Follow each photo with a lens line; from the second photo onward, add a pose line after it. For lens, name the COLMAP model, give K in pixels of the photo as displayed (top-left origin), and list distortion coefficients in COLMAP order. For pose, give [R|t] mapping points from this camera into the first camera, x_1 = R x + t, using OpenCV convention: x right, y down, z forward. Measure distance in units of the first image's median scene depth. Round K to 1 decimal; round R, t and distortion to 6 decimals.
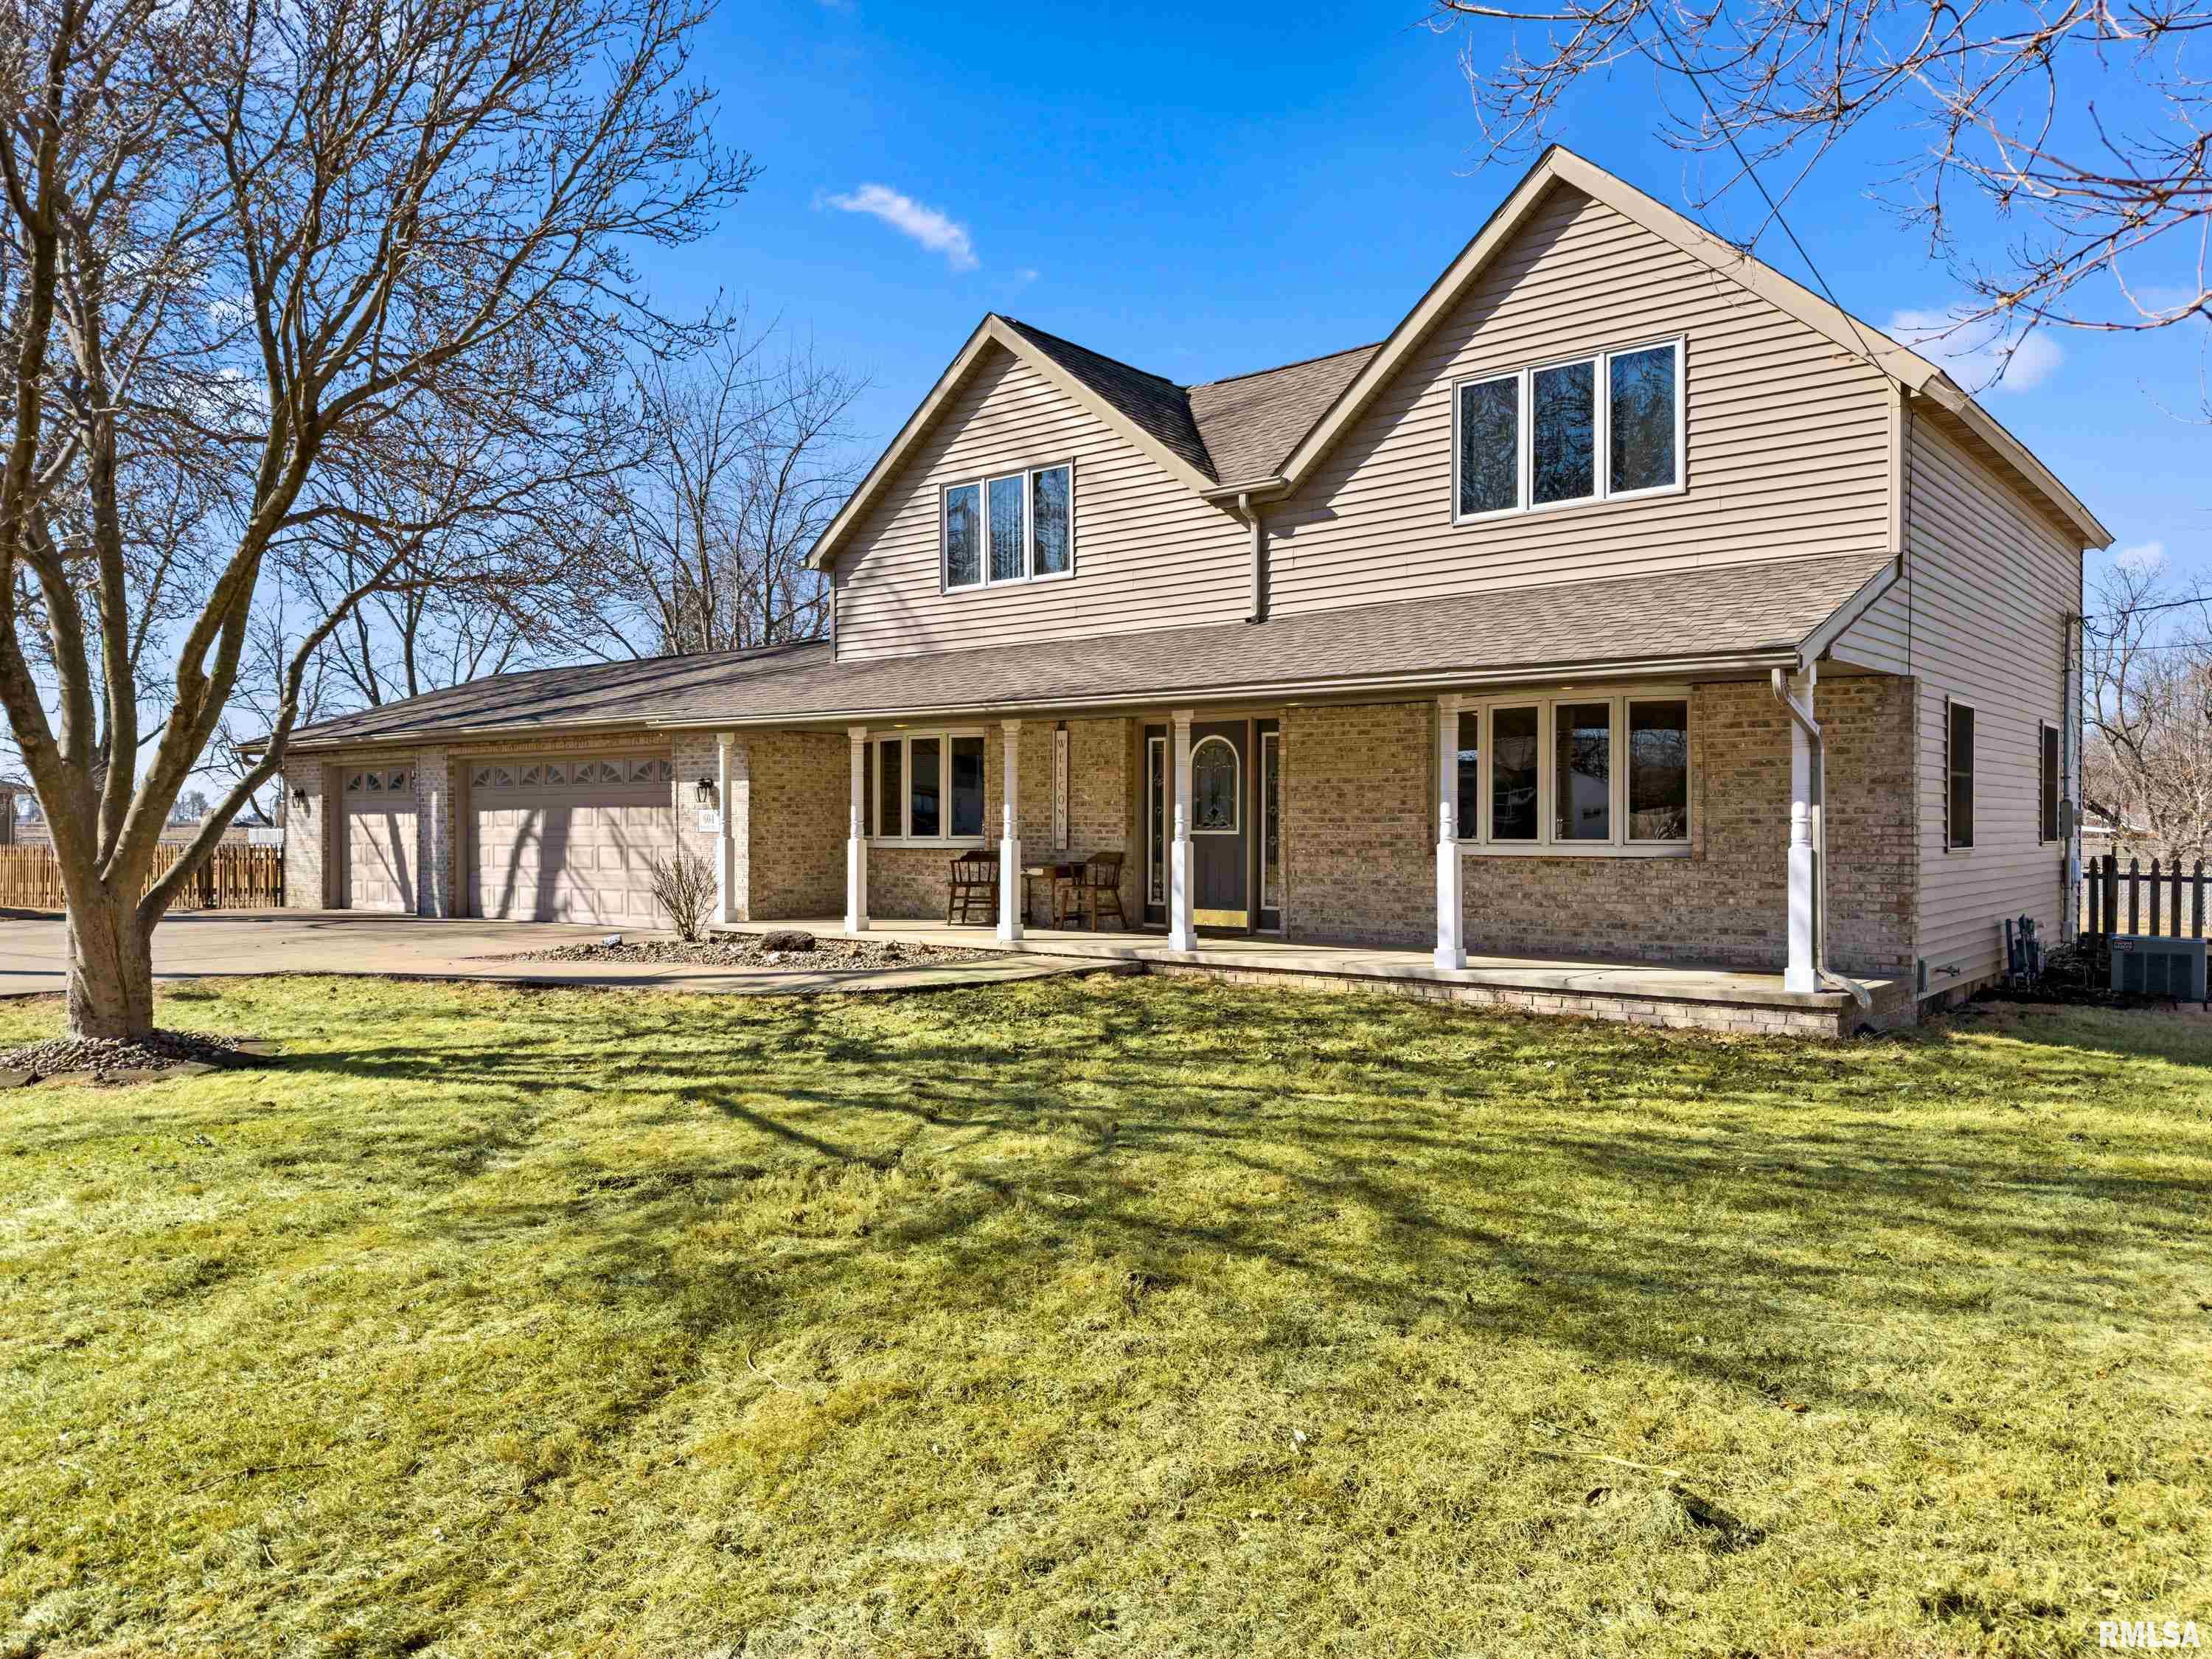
lens RADIAL K [[1582.5, 0, 1118.3], [0, 1582.5, 824.4], [0, 0, 1]] dist [0.004068, -0.002535]
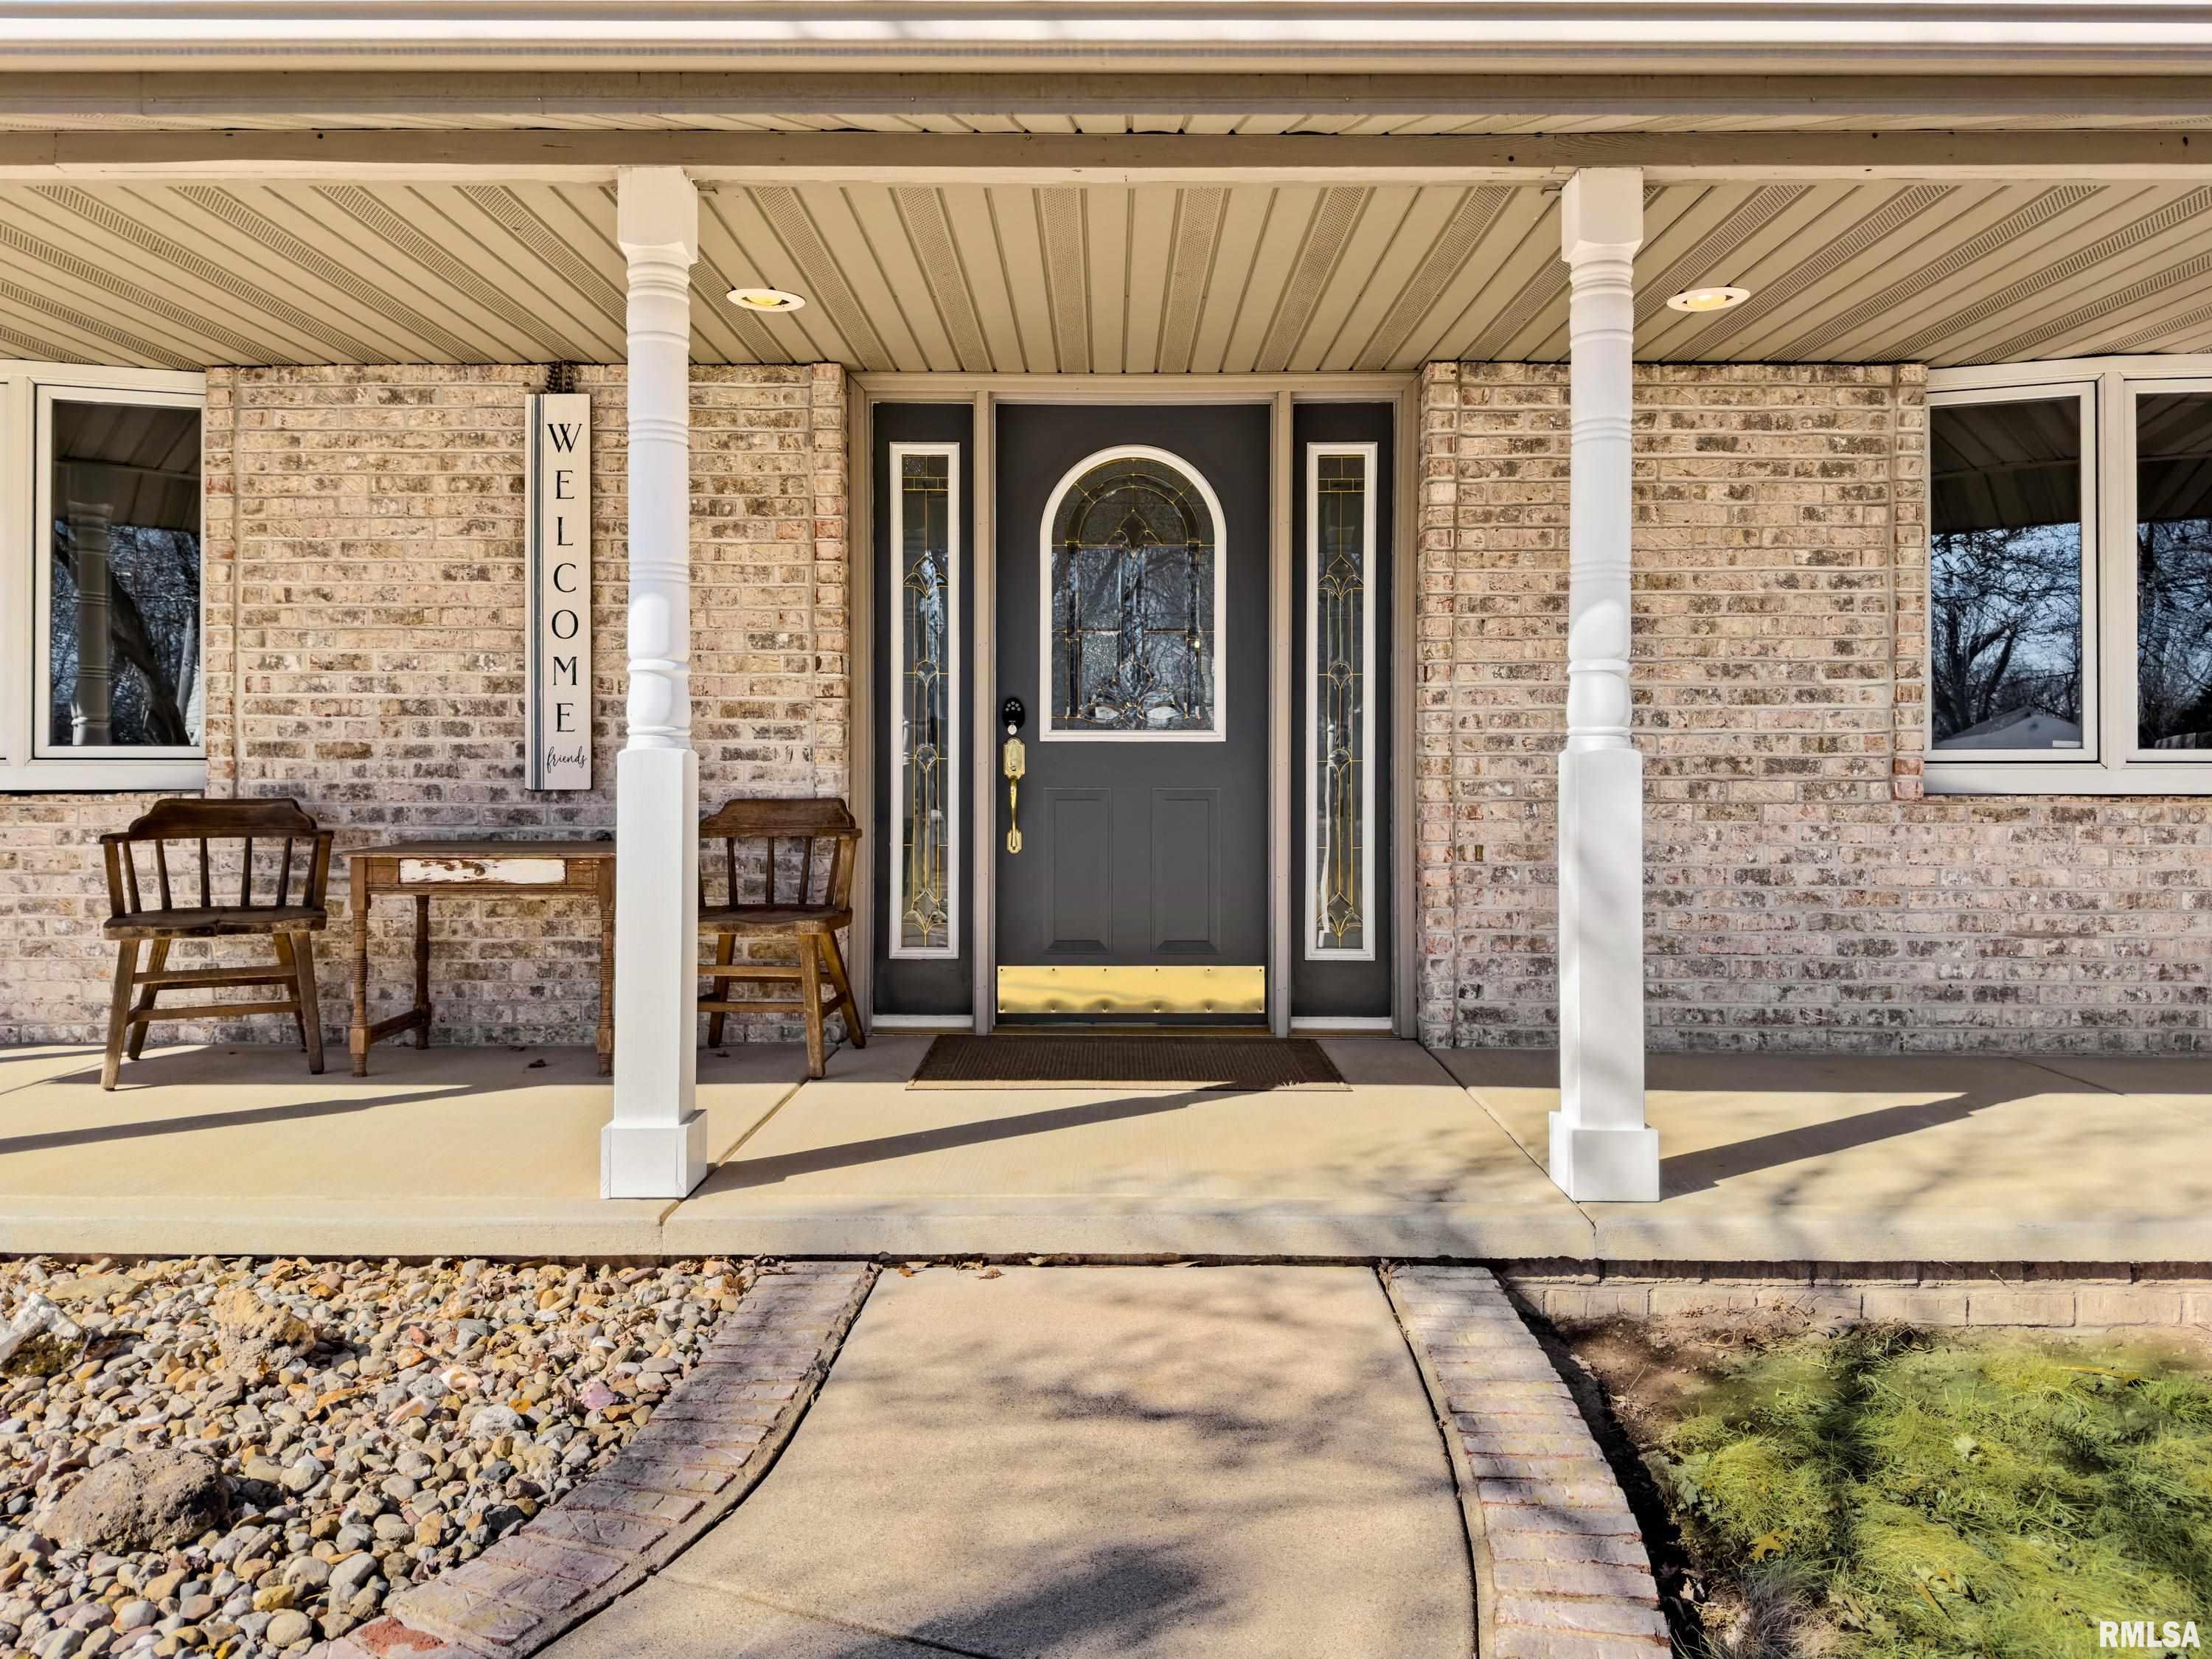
lens RADIAL K [[1582.5, 0, 1106.8], [0, 1582.5, 828.2], [0, 0, 1]] dist [0.004068, -0.002535]
pose [[0.771487, -0.000385, 0.636245, -0.150448], [0.000553, 1.000000, -0.000066, 0.023236], [-0.636245, 0.000403, 0.771487, 0.726187]]
